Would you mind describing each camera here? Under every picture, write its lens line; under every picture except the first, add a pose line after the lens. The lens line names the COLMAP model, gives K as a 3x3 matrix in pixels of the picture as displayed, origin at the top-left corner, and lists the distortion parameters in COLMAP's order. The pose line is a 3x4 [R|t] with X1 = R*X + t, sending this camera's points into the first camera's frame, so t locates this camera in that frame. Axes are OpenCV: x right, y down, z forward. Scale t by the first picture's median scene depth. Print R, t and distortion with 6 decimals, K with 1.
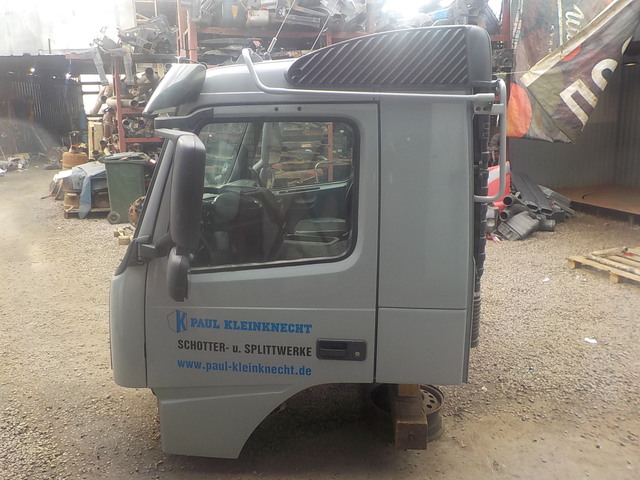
lens RADIAL K [[586.6, 0, 311.8], [0, 586.6, 242.8], [0, 0, 1]] dist [0.055393, -0.066365]
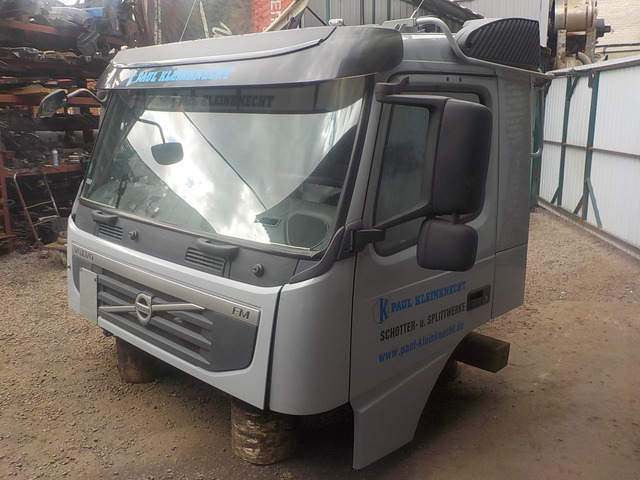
lens RADIAL K [[586.6, 0, 311.8], [0, 586.6, 242.8], [0, 0, 1]] dist [0.055393, -0.066365]
pose [[0.649138, -0.159084, 0.743850, -0.960451], [0.183937, 0.981694, 0.049434, -0.034505], [-0.738097, 0.104731, 0.666516, 0.466447]]
